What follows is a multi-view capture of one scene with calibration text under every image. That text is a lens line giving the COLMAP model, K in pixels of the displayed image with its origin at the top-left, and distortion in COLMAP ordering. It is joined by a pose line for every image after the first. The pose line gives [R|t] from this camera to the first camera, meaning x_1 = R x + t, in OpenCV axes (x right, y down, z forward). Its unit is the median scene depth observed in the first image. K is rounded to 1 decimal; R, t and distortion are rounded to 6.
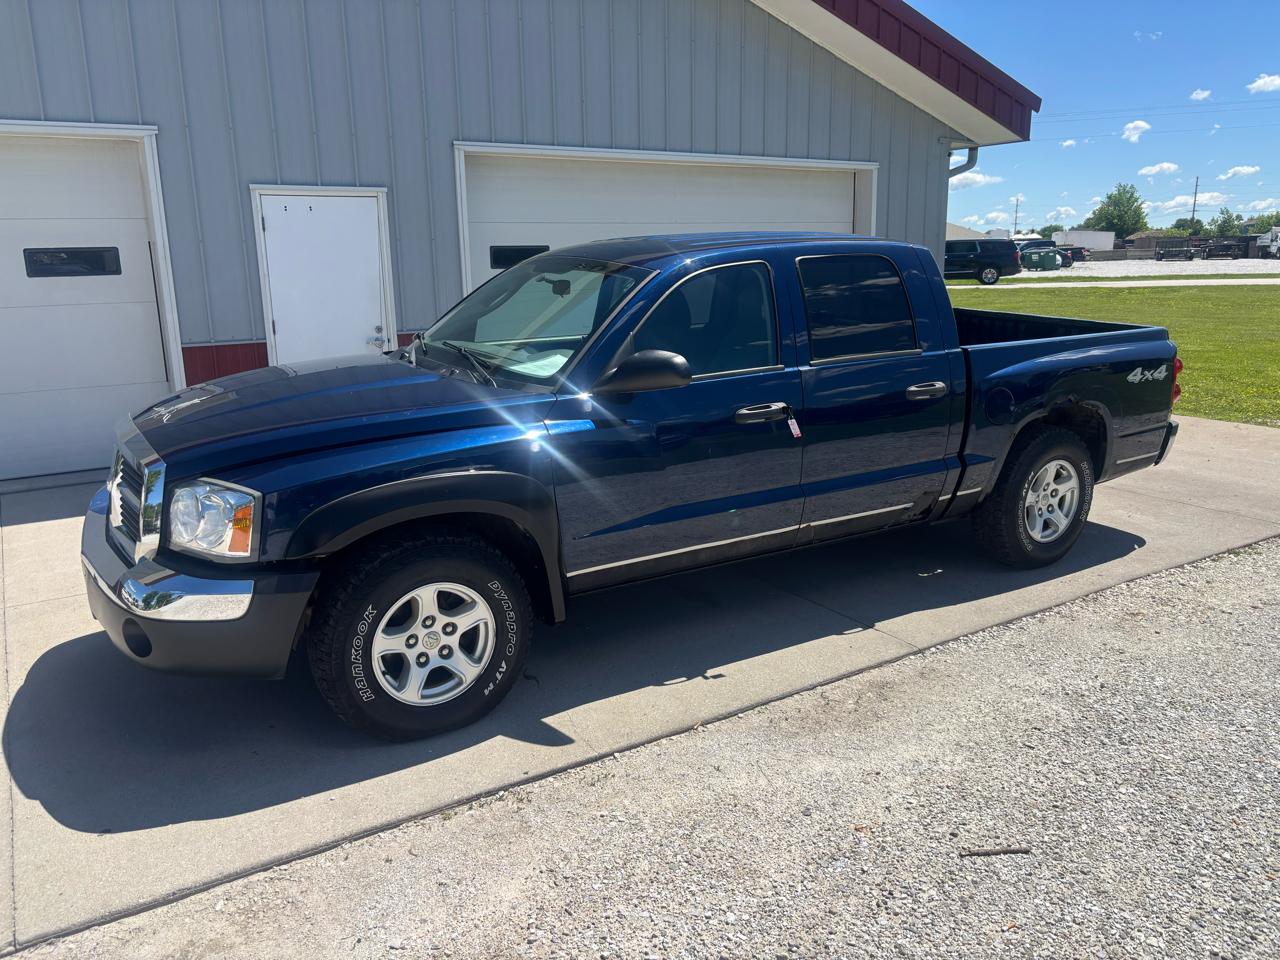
lens RADIAL K [[990.0, 0, 640.0], [0, 990.0, 480.0], [0, 0, 1]] dist [0.005195, -0.006181]
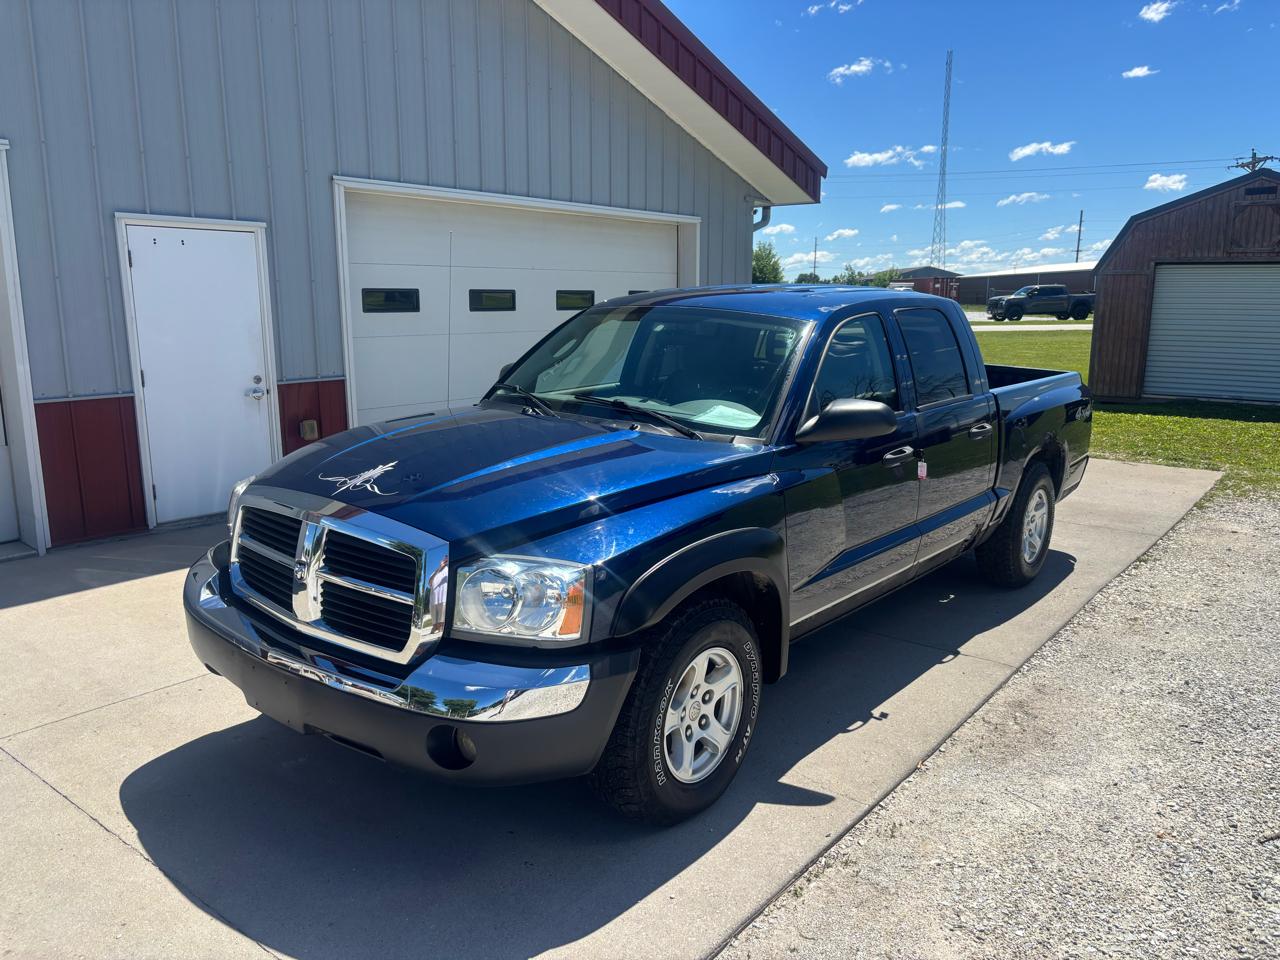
lens RADIAL K [[990.0, 0, 640.0], [0, 990.0, 480.0], [0, 0, 1]] dist [0.005195, -0.006181]
pose [[0.944329, -0.043538, 0.326110, -0.376508], [0.057550, 0.997782, -0.033438, -0.019026], [-0.323931, 0.050344, 0.944740, 0.079988]]
